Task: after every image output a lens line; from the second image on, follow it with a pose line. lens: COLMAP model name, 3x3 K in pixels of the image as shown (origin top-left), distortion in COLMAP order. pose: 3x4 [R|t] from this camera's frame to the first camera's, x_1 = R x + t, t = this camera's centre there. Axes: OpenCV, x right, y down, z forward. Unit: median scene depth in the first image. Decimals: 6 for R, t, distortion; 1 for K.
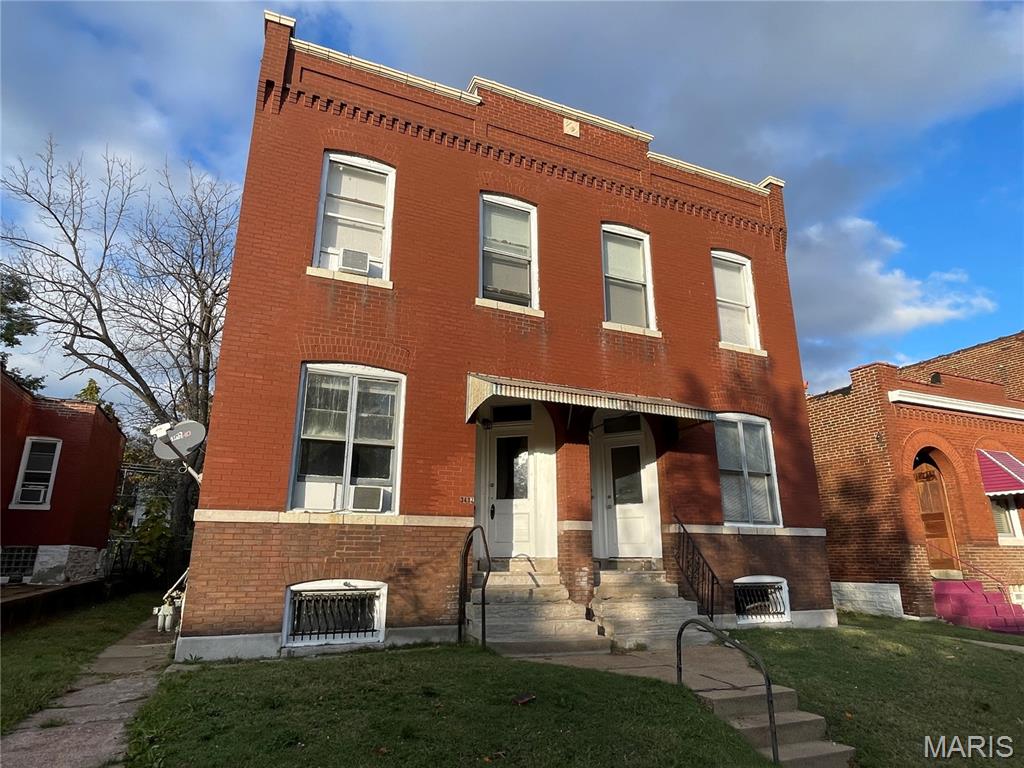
lens RADIAL K [[586.7, 0, 512.0], [0, 586.7, 384.0], [0, 0, 1]] dist [0.000807, -0.001235]
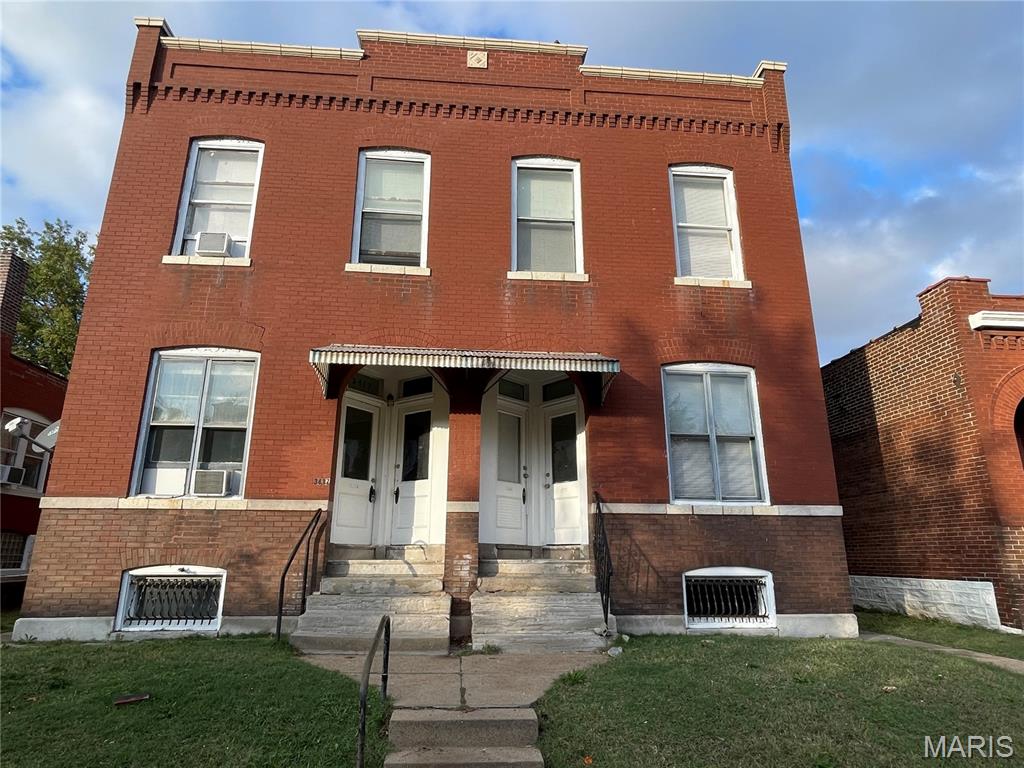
lens RADIAL K [[591.9, 0, 512.0], [0, 591.9, 384.0], [0, 0, 1]] dist [-0.000751, -0.000770]
pose [[0.947813, -0.087717, -0.306524, 0.434924], [0.090135, 0.995910, -0.006287, 0.067799], [0.305821, -0.021670, 0.951842, 0.181504]]
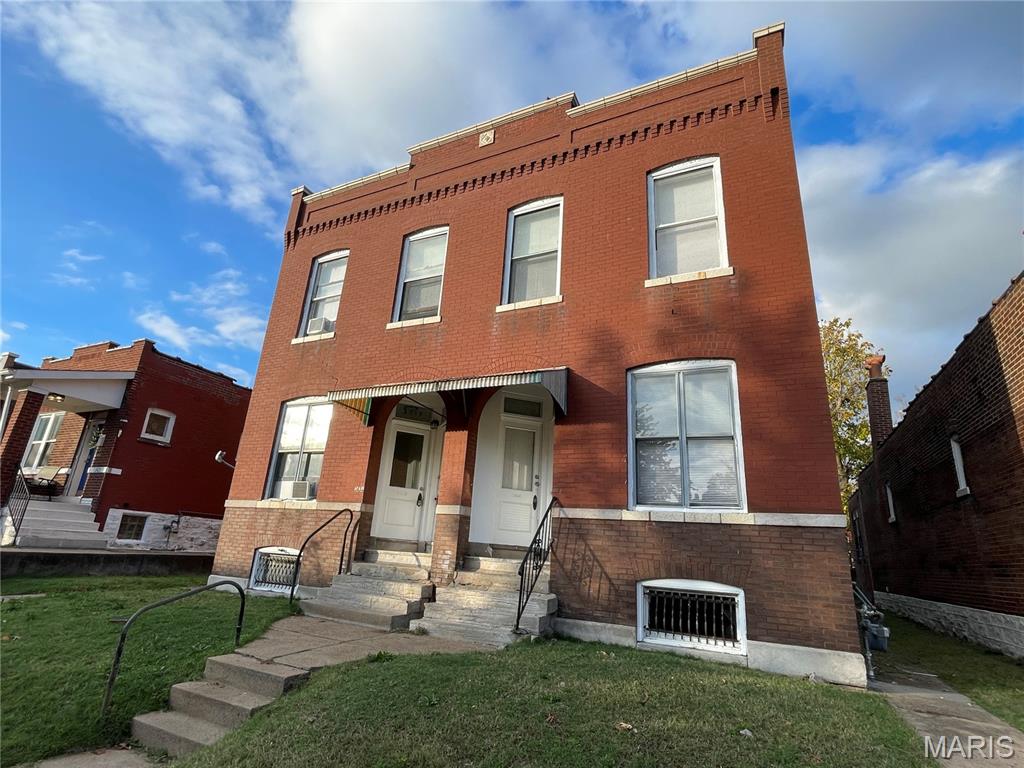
lens RADIAL K [[509.3, 0, 512.0], [0, 509.3, 384.0], [0, 0, 1]] dist [-0.003031, -0.000391]
pose [[0.654257, -0.201397, -0.728963, 0.819372], [0.155081, 0.979134, -0.131326, 0.149103], [0.740201, -0.027127, 0.671838, 0.455769]]
